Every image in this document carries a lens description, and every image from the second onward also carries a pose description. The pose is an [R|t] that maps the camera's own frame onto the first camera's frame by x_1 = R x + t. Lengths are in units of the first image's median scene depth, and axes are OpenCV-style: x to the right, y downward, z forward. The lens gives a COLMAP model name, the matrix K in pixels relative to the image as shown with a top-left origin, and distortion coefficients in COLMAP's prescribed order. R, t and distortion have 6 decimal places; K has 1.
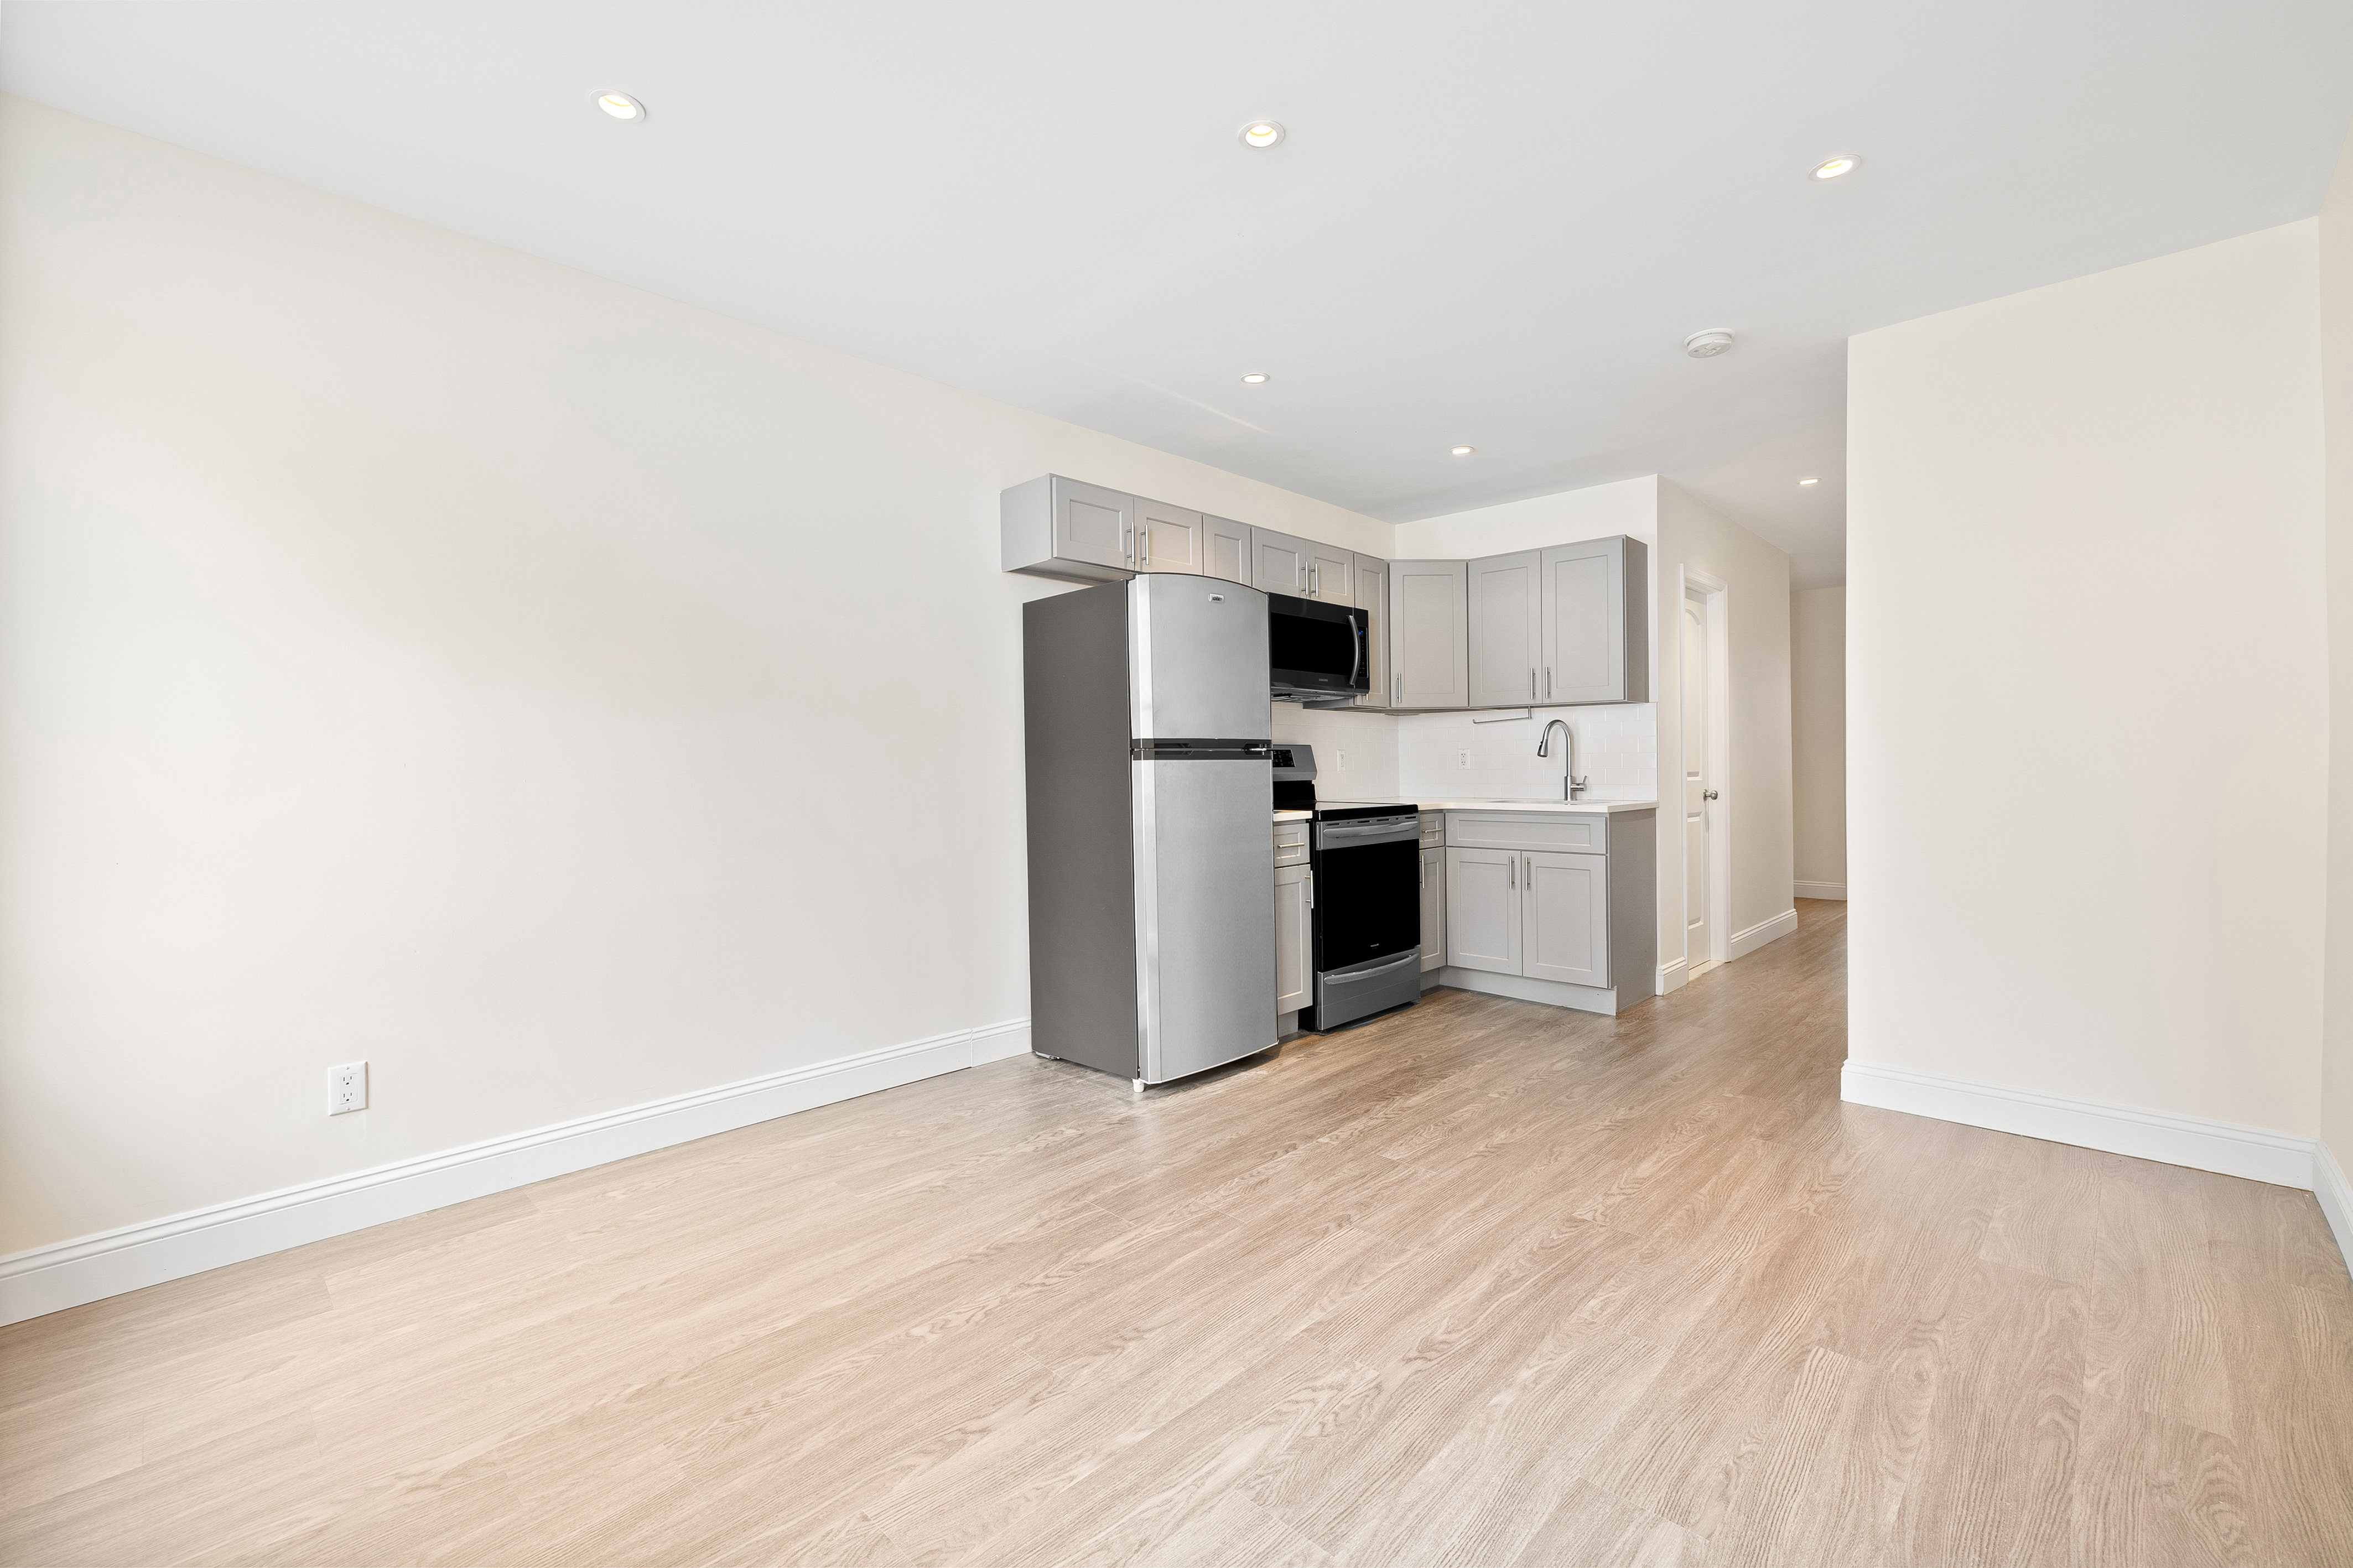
lens RADIAL K [[1003.7, 0, 1181.3], [0, 1003.7, 840.7], [0, 0, 1]] dist [-0.001262, -0.000041]
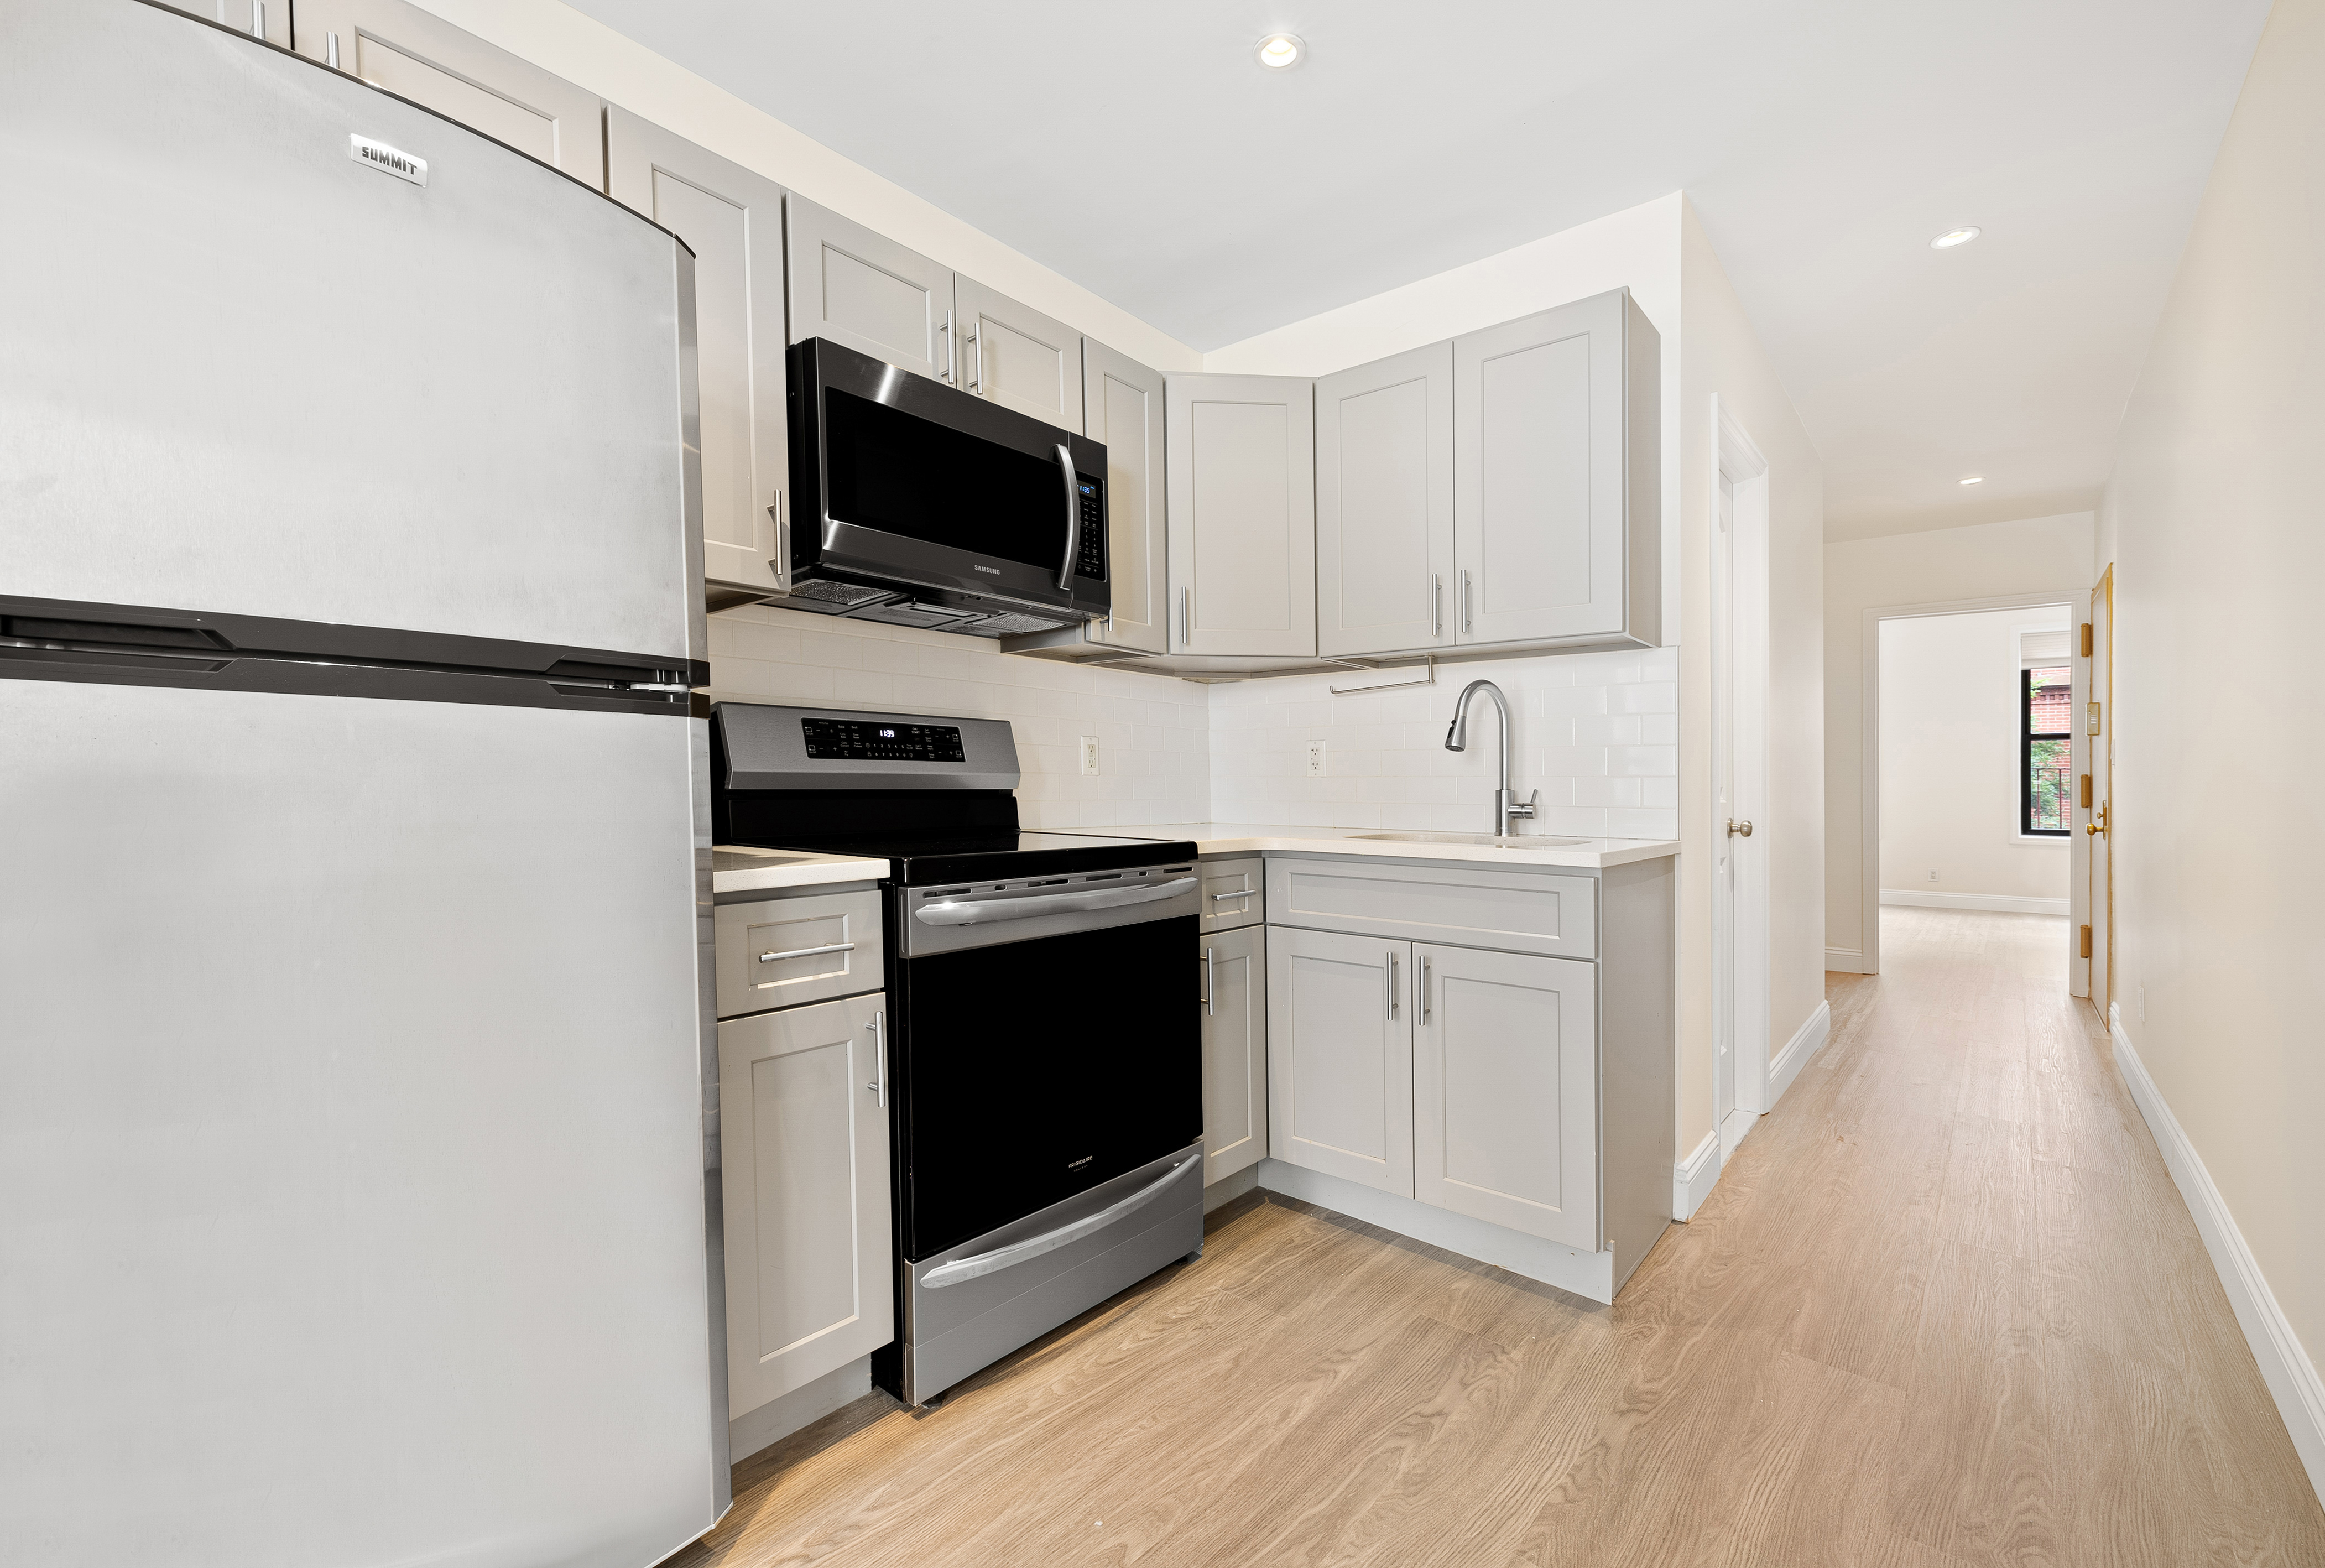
lens RADIAL K [[990.8, 0, 1144.3], [0, 990.8, 823.9], [0, 0, 1]] dist [0.001956, 0.000136]
pose [[0.998871, 0.013561, 0.045538, 0.185649], [-0.011807, 0.999186, -0.038571, -0.025825], [-0.046024, 0.037990, 0.998218, 0.522671]]
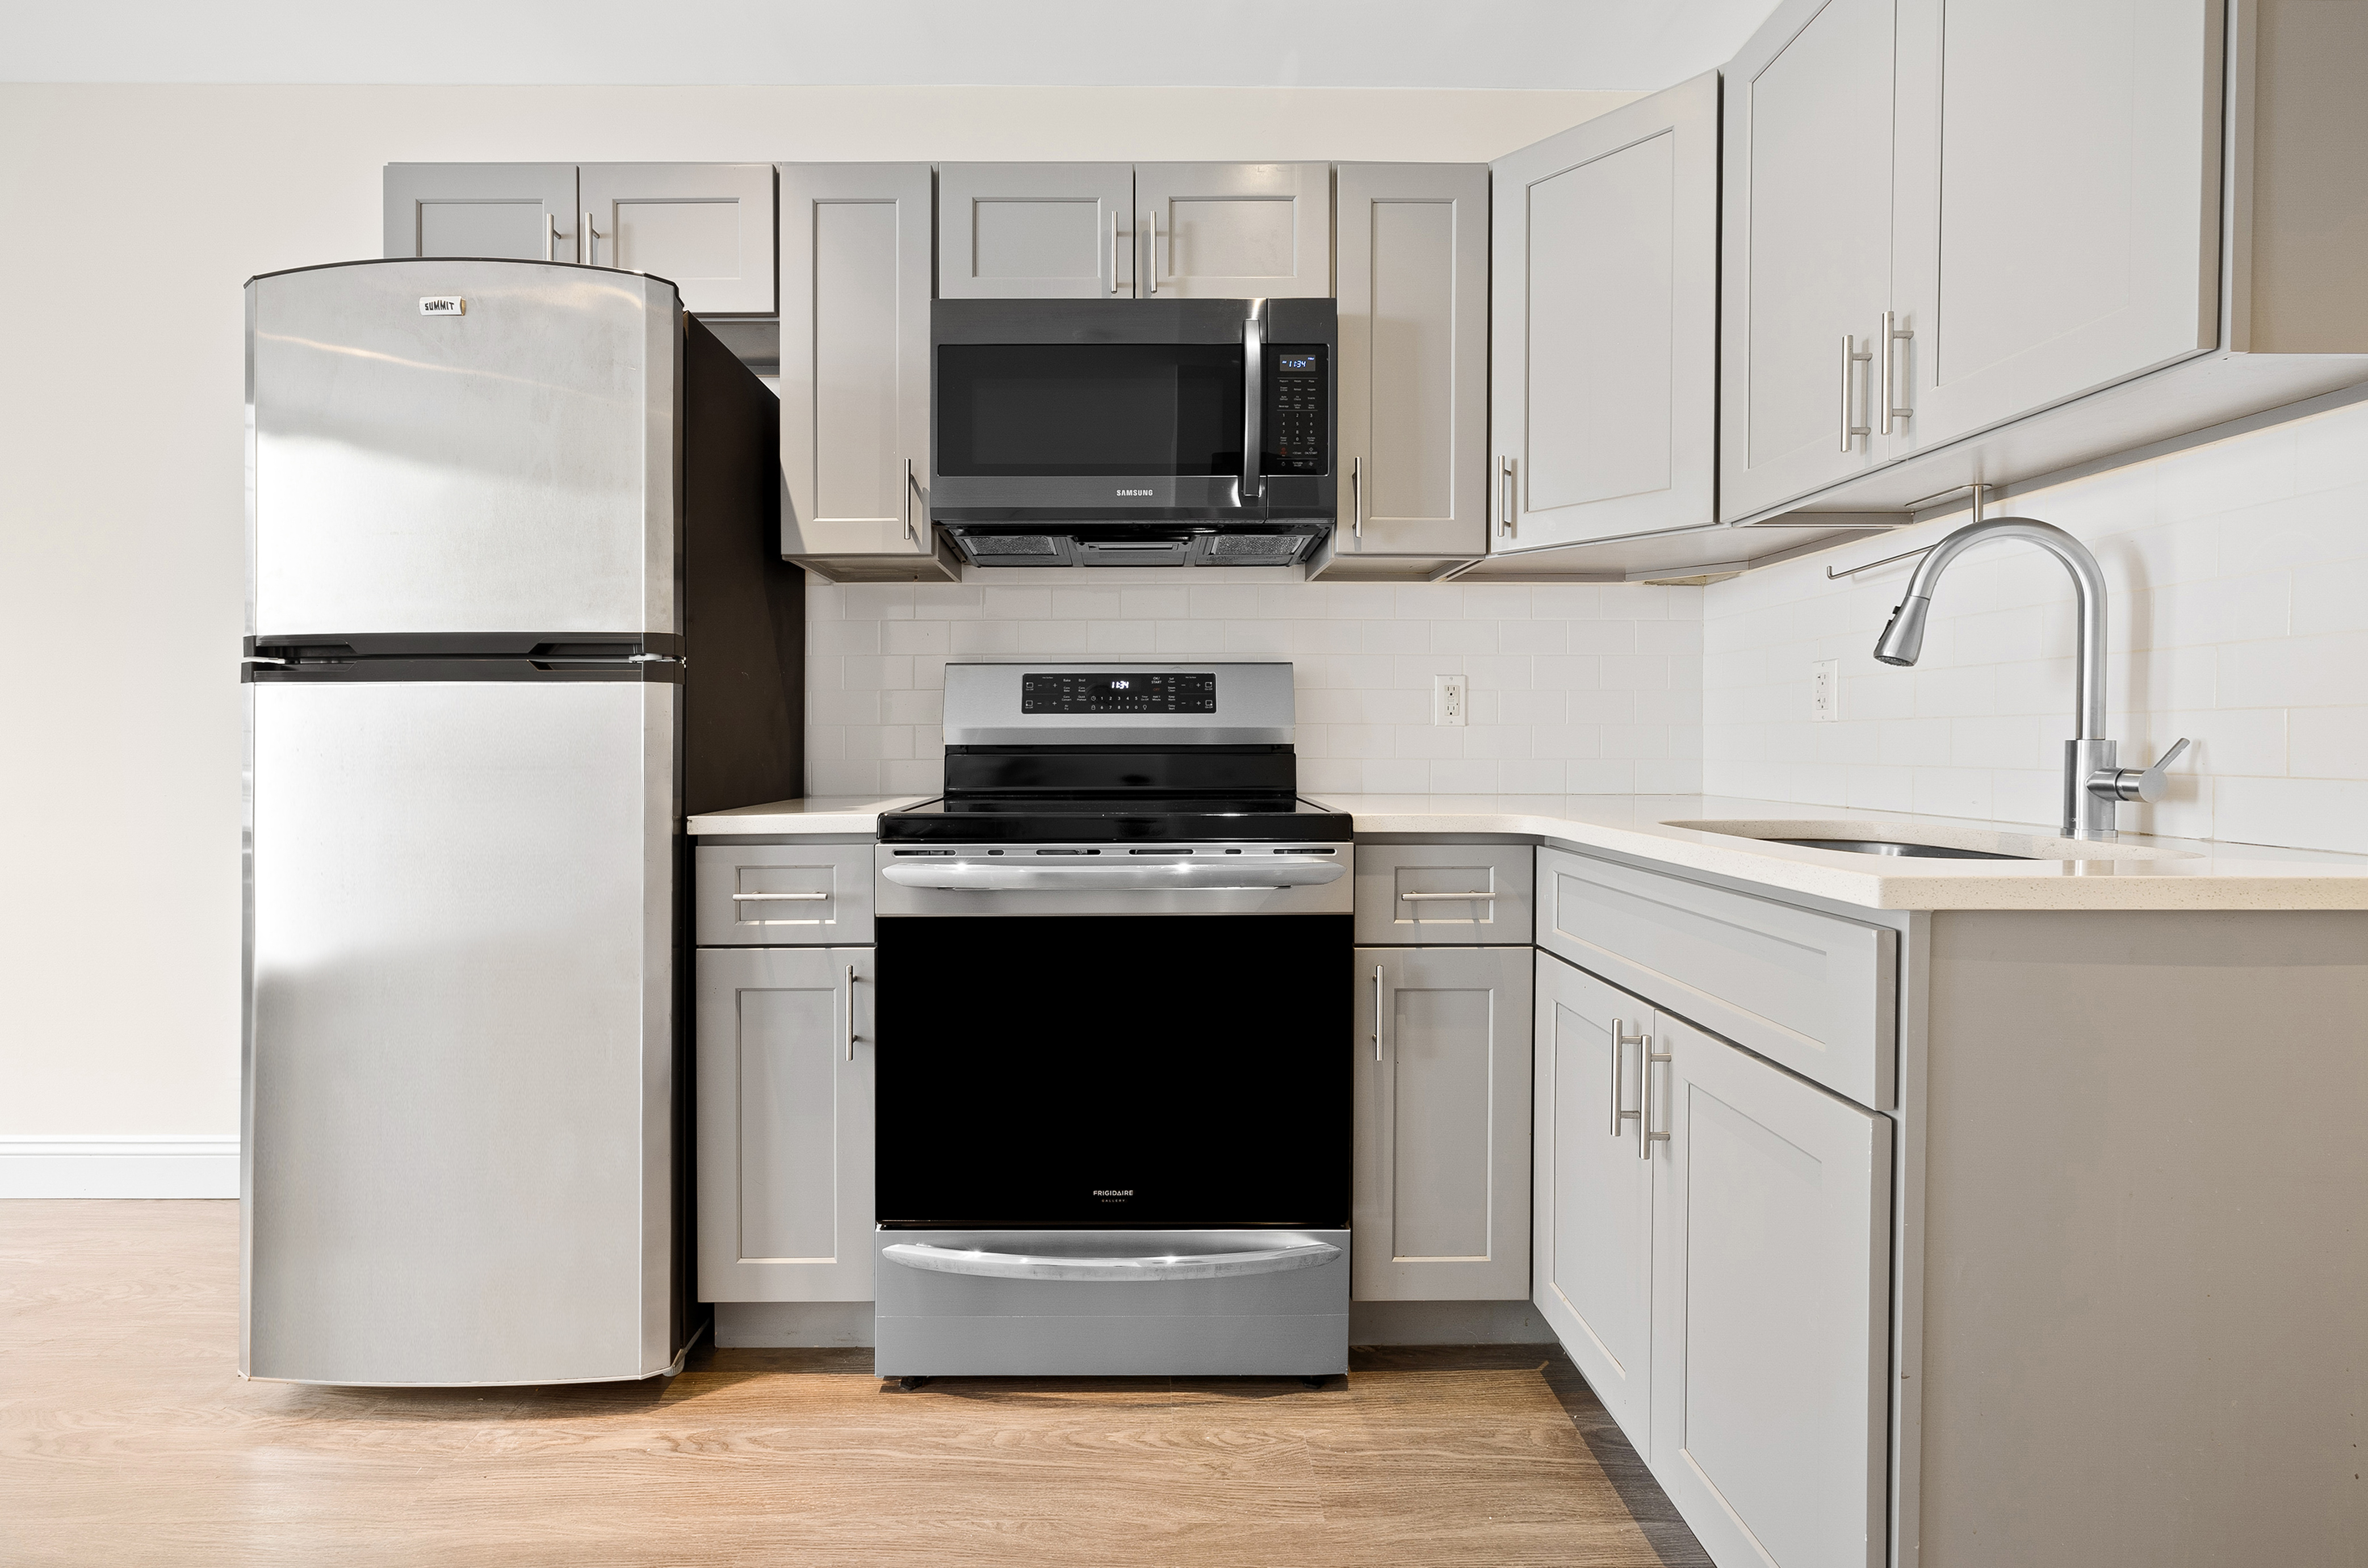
lens RADIAL K [[1057.2, 0, 1184.0], [0, 1057.2, 784.0], [0, 0, 1]] dist [0.000323, 0.000091]
pose [[0.690506, 0.037049, -0.722377, 0.448942], [-0.061470, 0.998080, -0.007569, -0.039842], [0.720710, 0.049631, 0.691458, 0.696373]]
